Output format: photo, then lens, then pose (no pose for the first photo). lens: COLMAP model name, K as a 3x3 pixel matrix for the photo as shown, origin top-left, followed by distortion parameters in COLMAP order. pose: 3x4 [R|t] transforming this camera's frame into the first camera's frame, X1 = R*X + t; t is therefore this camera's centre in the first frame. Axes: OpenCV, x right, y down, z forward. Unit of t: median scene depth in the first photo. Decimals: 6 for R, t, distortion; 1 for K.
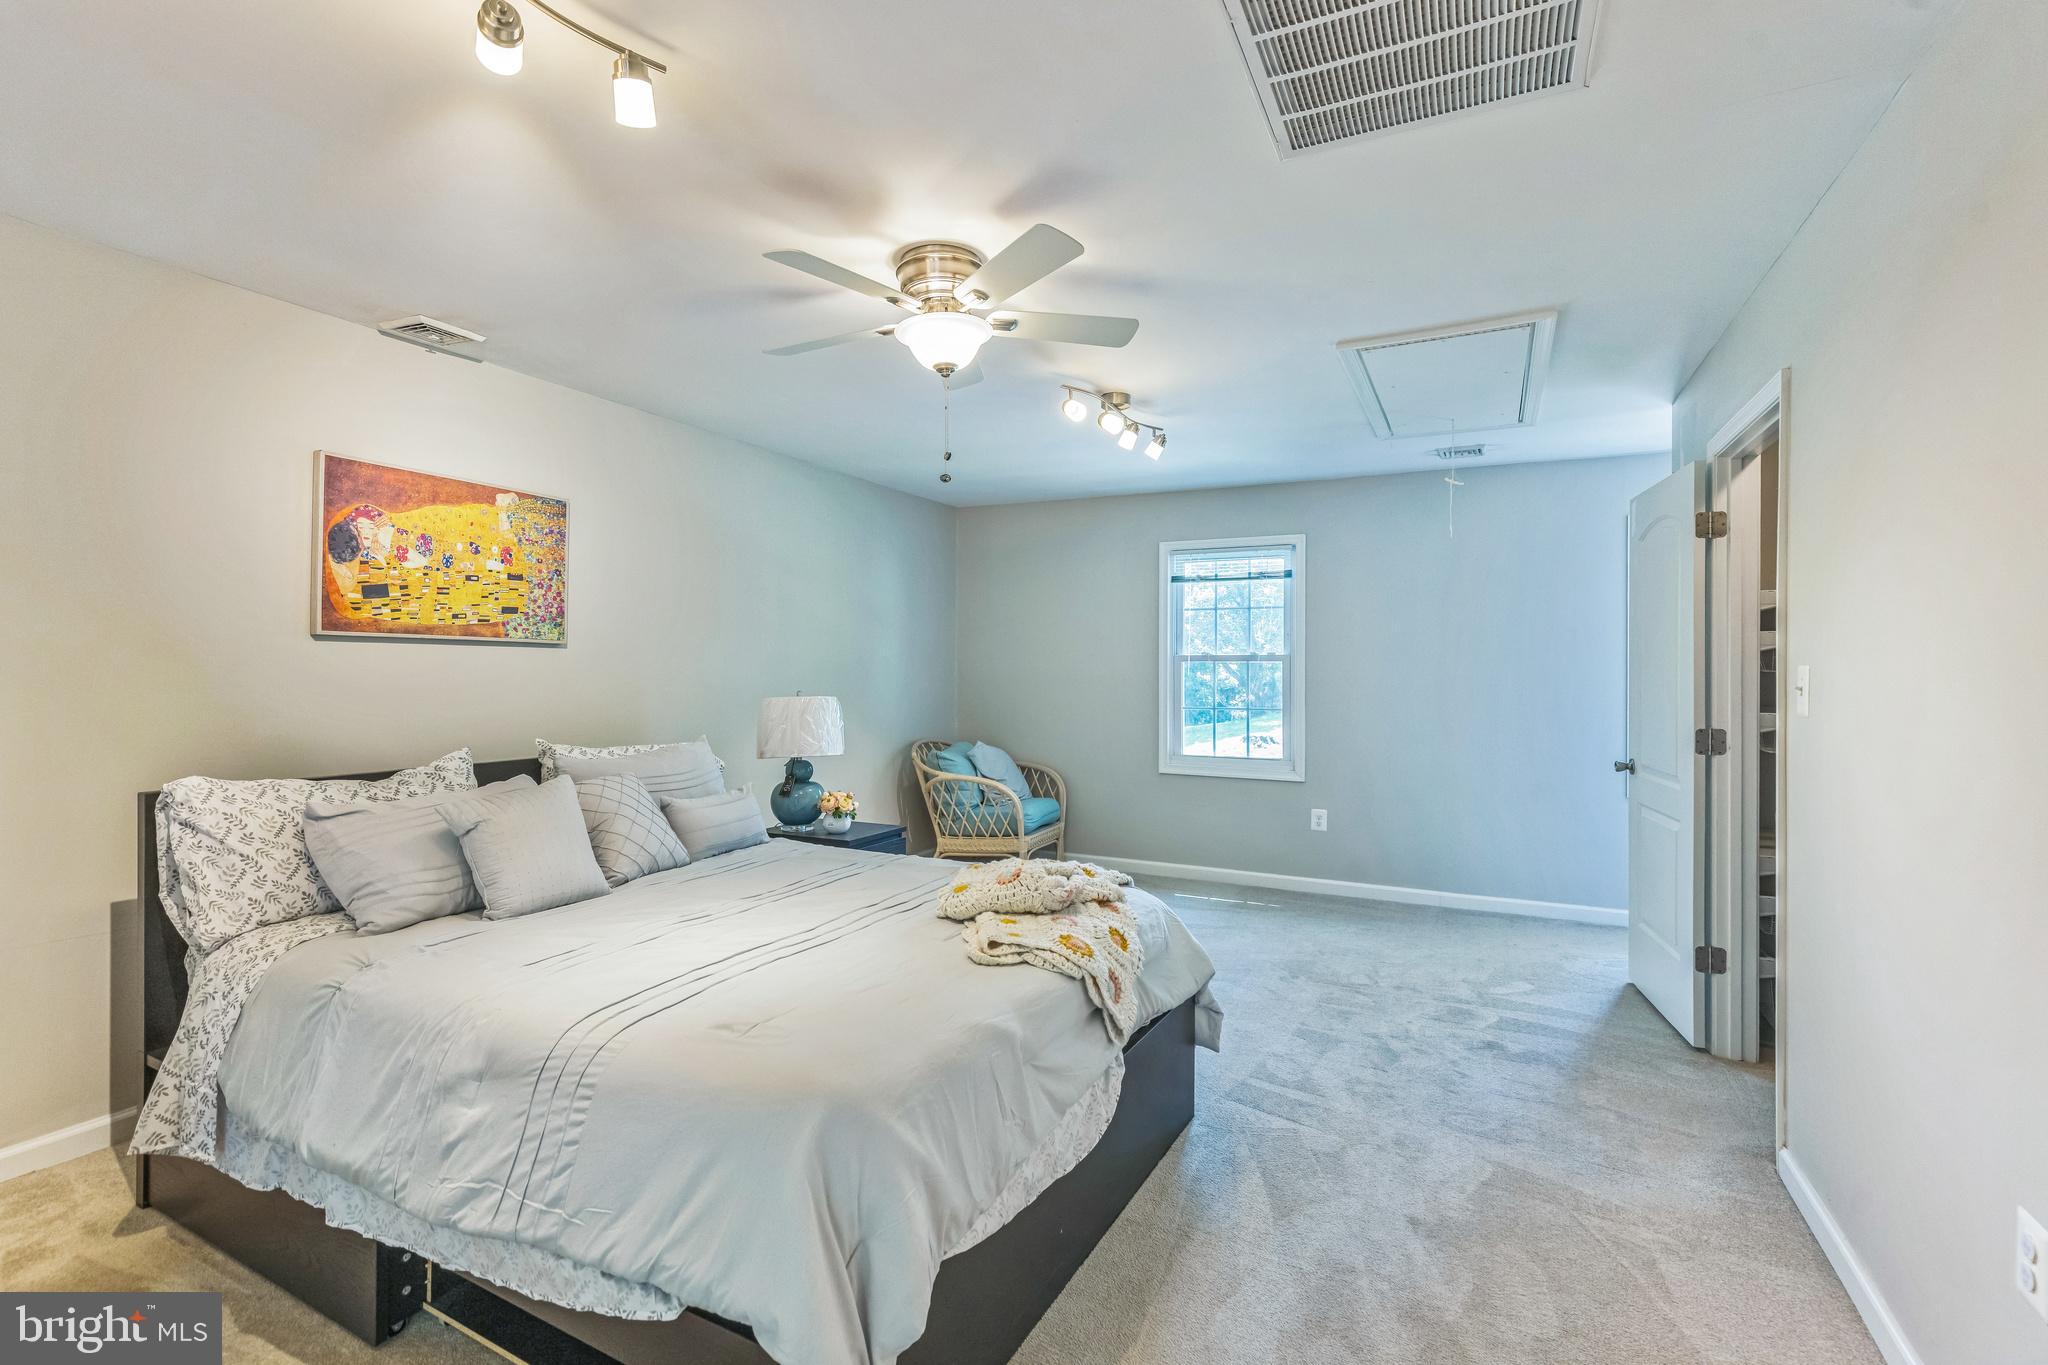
lens RADIAL K [[919.3, 0, 1020.7], [0, 919.3, 670.1], [0, 0, 1]] dist [0.004049, 0.000954]
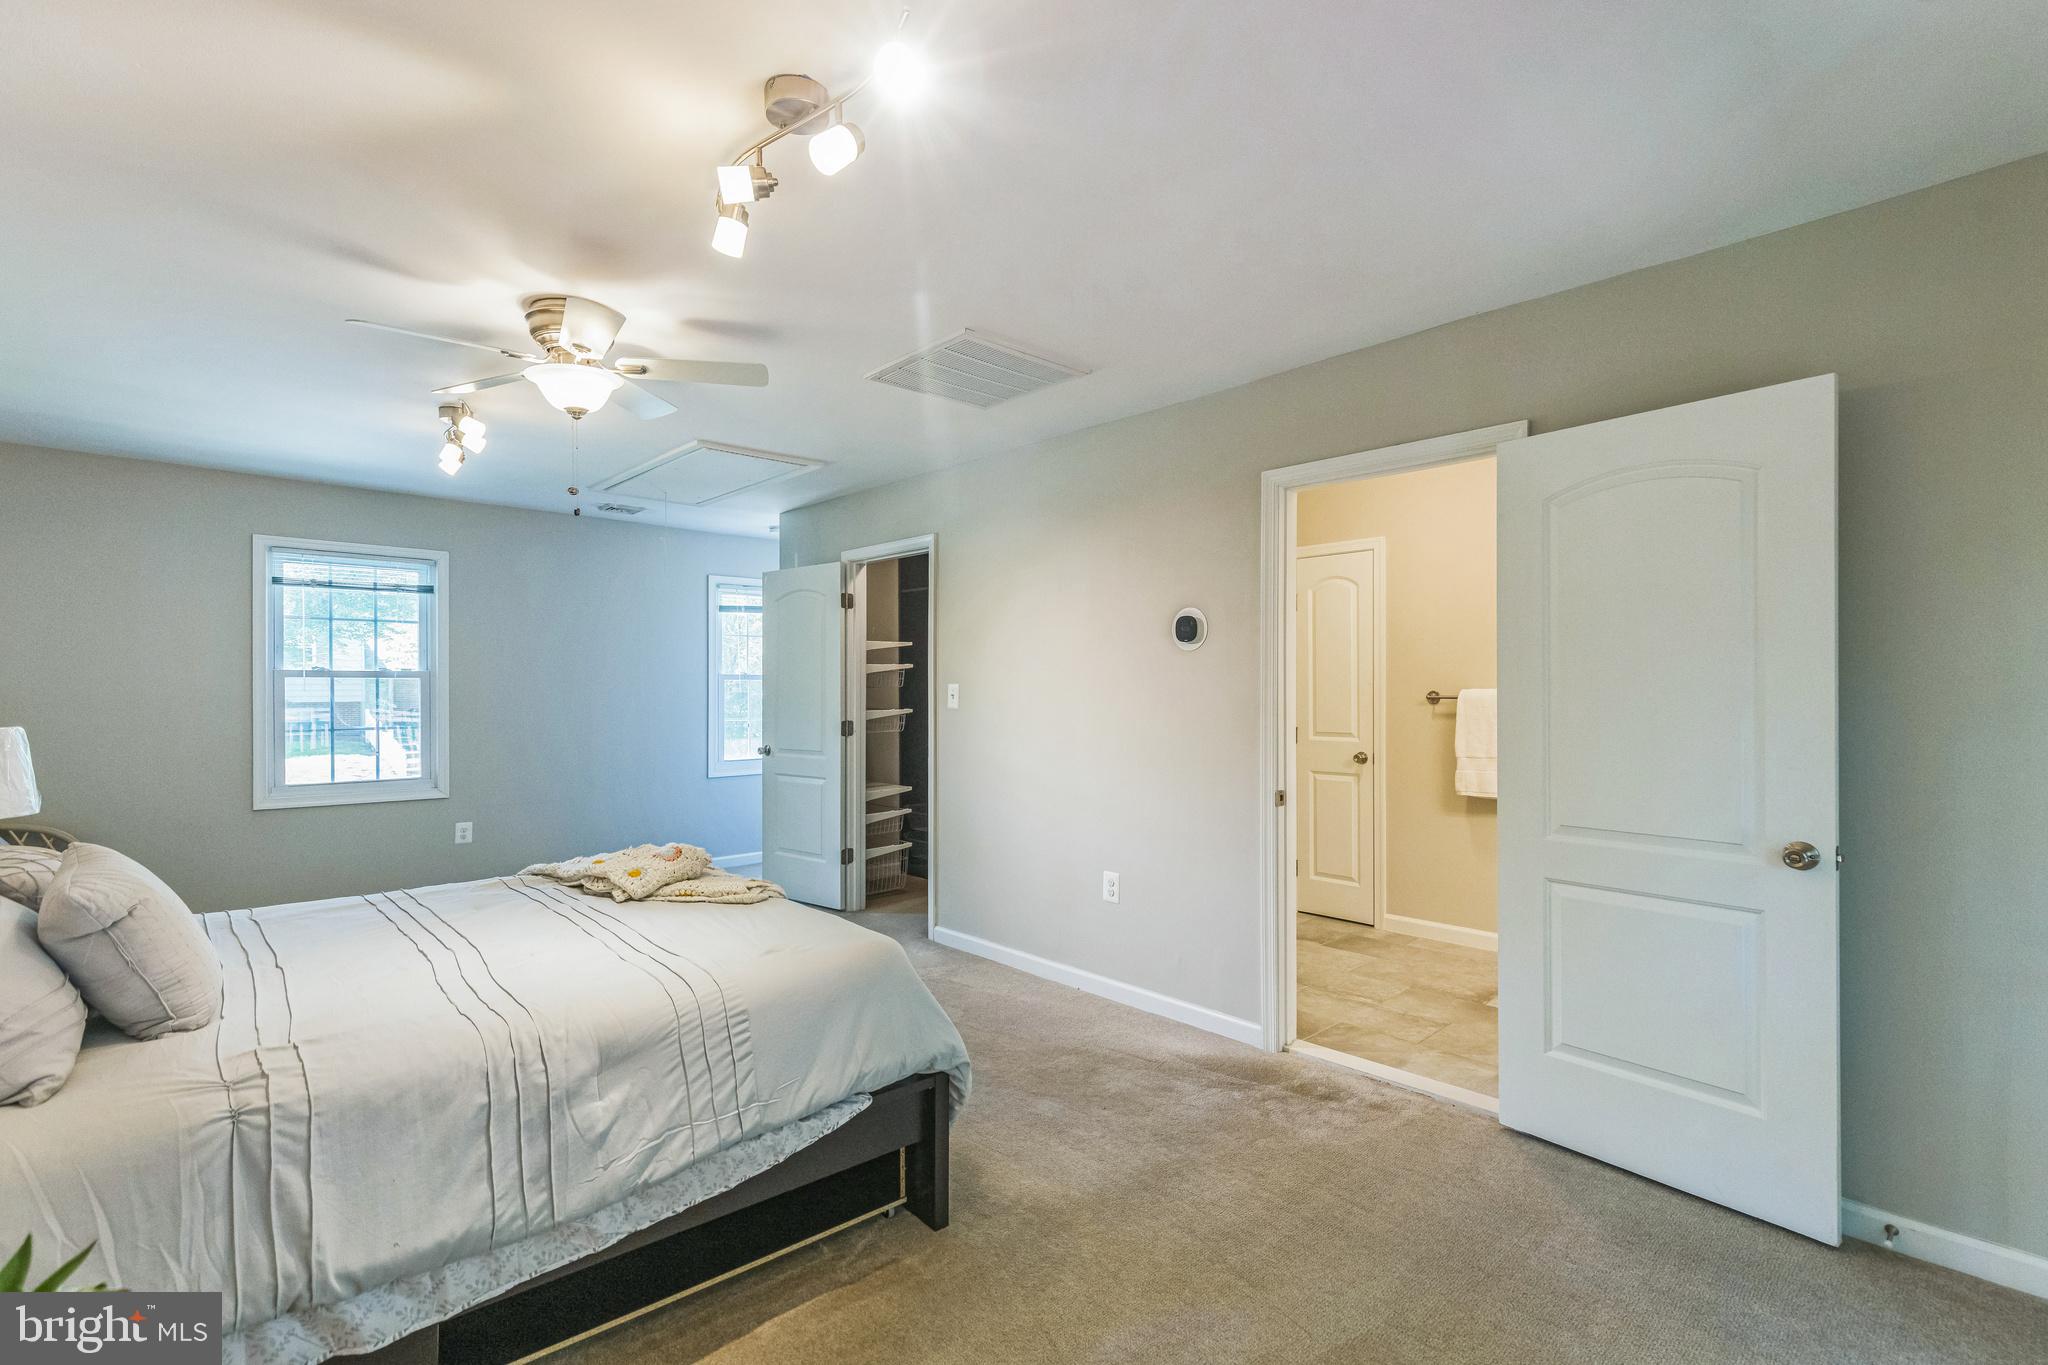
lens RADIAL K [[919.3, 0, 1024.0], [0, 919.3, 688.5], [0, 0, 1]] dist [0.004049, 0.000954]
pose [[0.364252, -0.003685, 0.931293, -0.403178], [0.001177, 0.999993, 0.003497, -0.000763], [-0.931300, -0.000178, 0.364254, 0.044884]]
